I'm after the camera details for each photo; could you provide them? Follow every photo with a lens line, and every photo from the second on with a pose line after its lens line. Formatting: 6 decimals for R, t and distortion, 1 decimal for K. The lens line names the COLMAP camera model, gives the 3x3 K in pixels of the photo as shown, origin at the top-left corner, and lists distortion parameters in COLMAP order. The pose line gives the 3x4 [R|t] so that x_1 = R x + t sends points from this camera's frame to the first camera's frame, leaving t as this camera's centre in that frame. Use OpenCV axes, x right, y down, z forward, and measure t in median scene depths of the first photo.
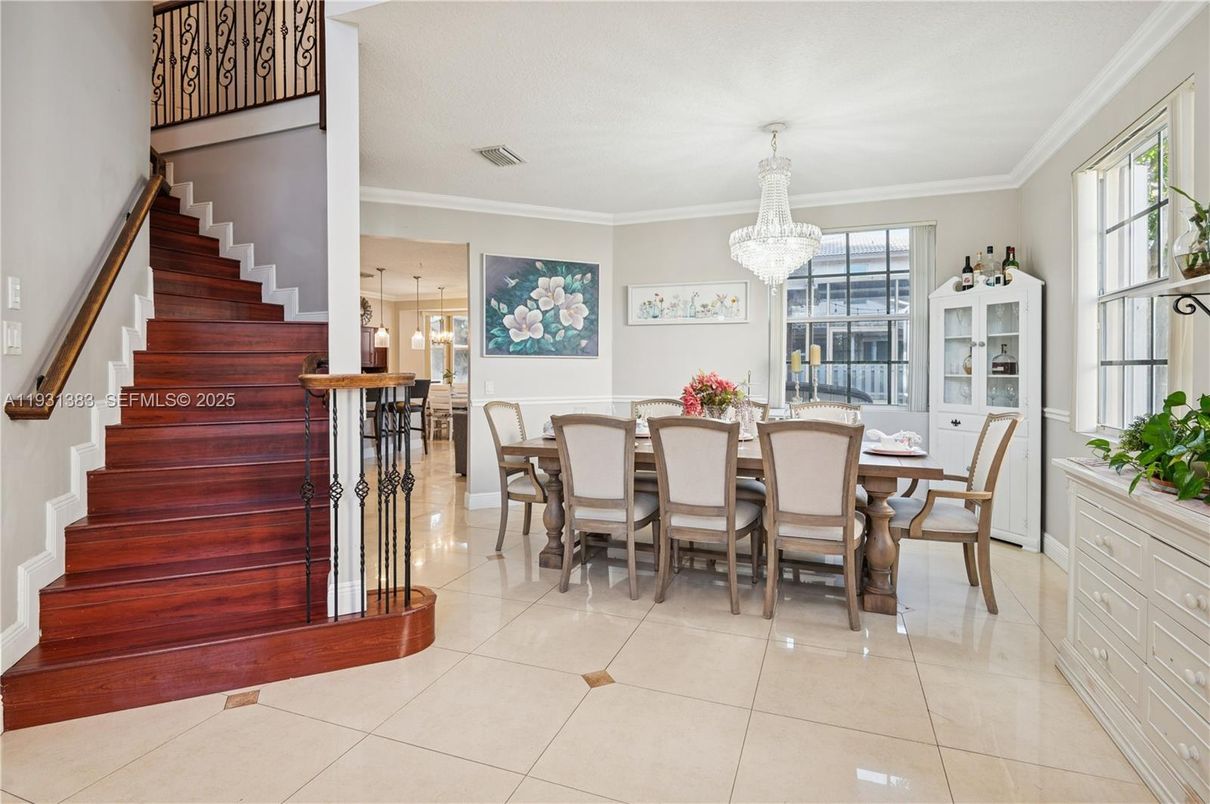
lens RADIAL K [[603.1, 0, 605.3], [0, 603.1, 368.2], [0, 0, 1]] dist [-0.000725, -0.000919]
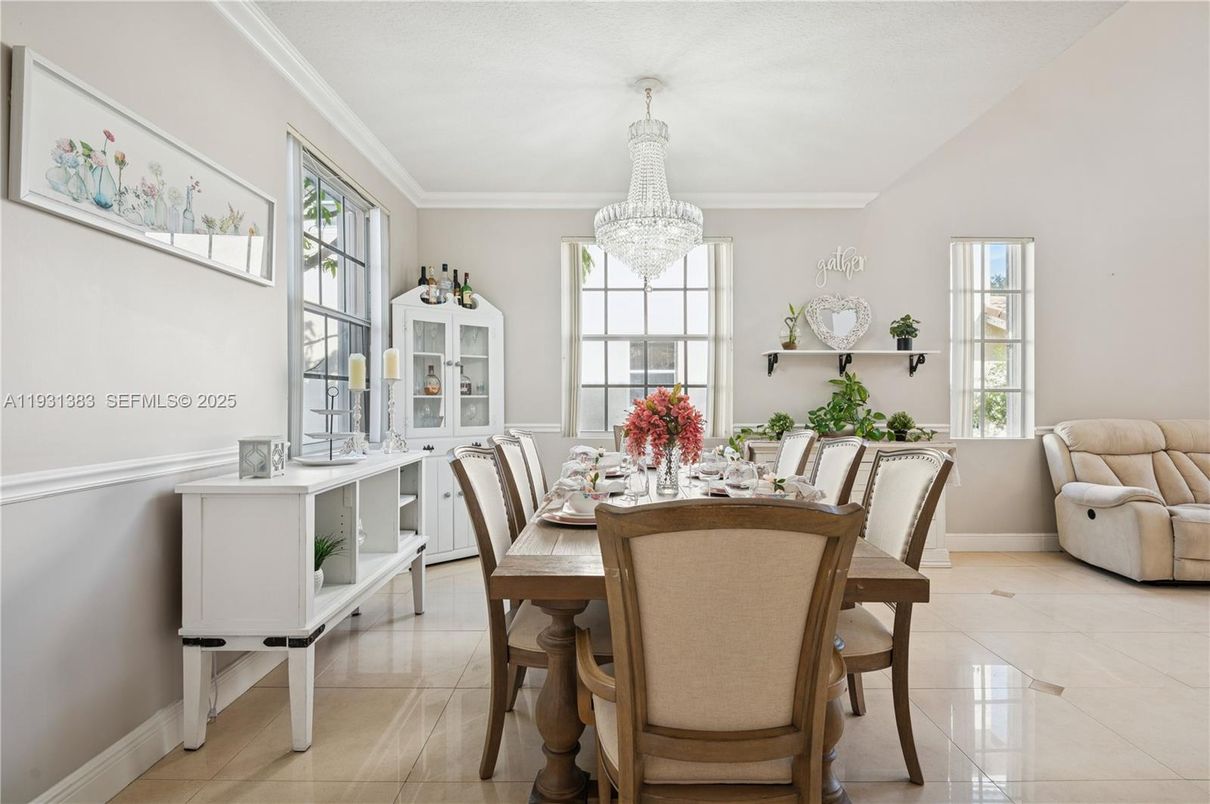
lens RADIAL K [[603.1, 0, 609.9], [0, 603.1, 400.7], [0, 0, 1]] dist [-0.000725, -0.000919]
pose [[-0.362829, -0.003466, 0.931849, -0.386512], [-0.000231, 0.999993, 0.003629, 0.016355], [-0.931856, 0.001101, -0.362827, 1.143902]]
